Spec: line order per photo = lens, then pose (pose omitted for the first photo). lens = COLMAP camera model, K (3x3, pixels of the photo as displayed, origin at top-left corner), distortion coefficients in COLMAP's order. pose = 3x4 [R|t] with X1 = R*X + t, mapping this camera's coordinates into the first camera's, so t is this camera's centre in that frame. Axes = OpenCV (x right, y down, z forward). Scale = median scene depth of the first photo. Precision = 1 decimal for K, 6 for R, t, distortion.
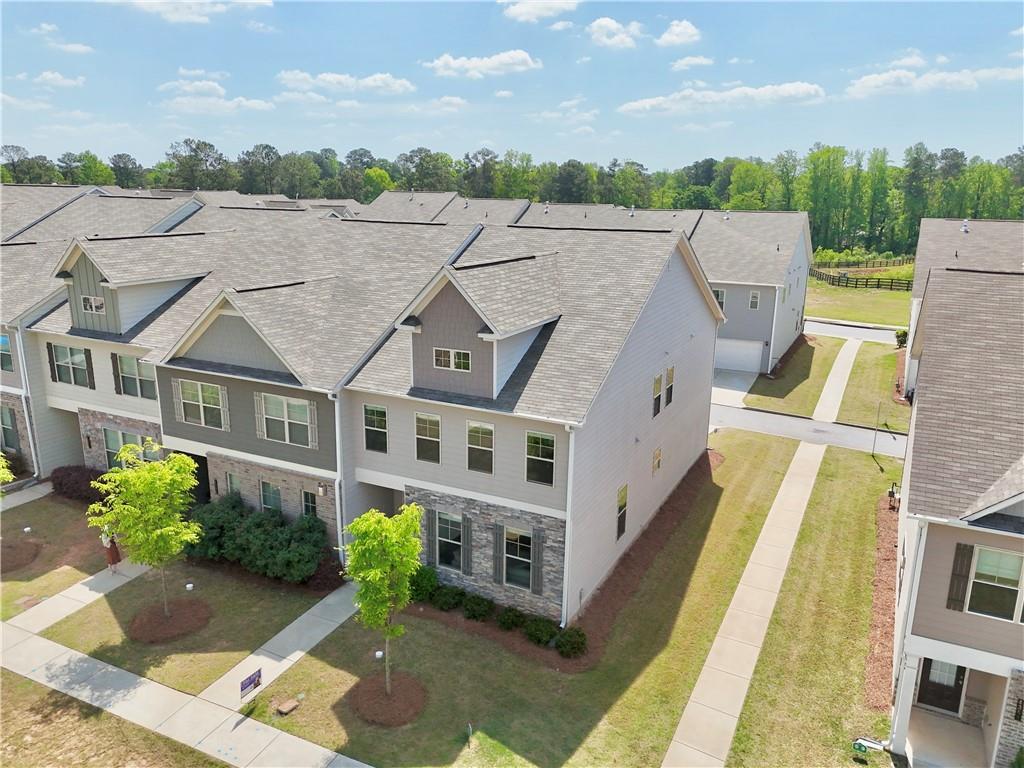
lens RADIAL K [[732.7, 0, 515.1], [0, 732.7, 373.9], [0, 0, 1]] dist [0.024734, -0.014610]
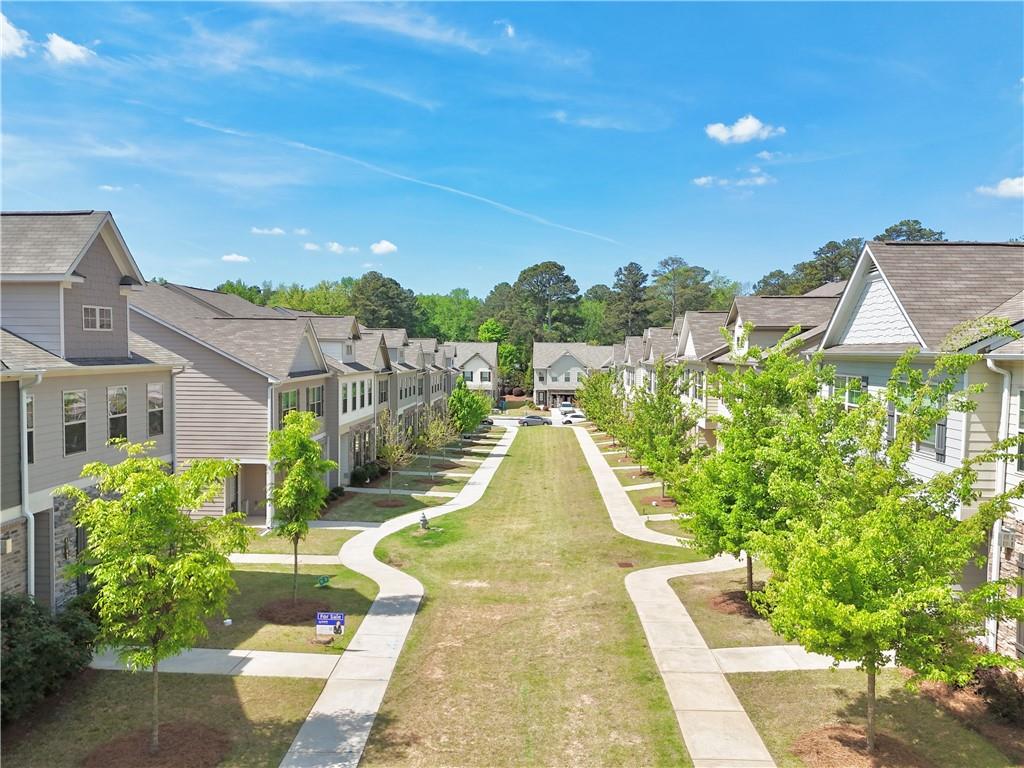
lens RADIAL K [[732.7, 0, 510.4], [0, 732.7, 389.2], [0, 0, 1]] dist [0.024734, -0.014610]
pose [[-0.391445, -0.068566, 0.917644, -1.059718], [0.207402, 0.964987, 0.160576, 0.022273], [-0.896524, 0.253178, -0.363519, 0.869958]]
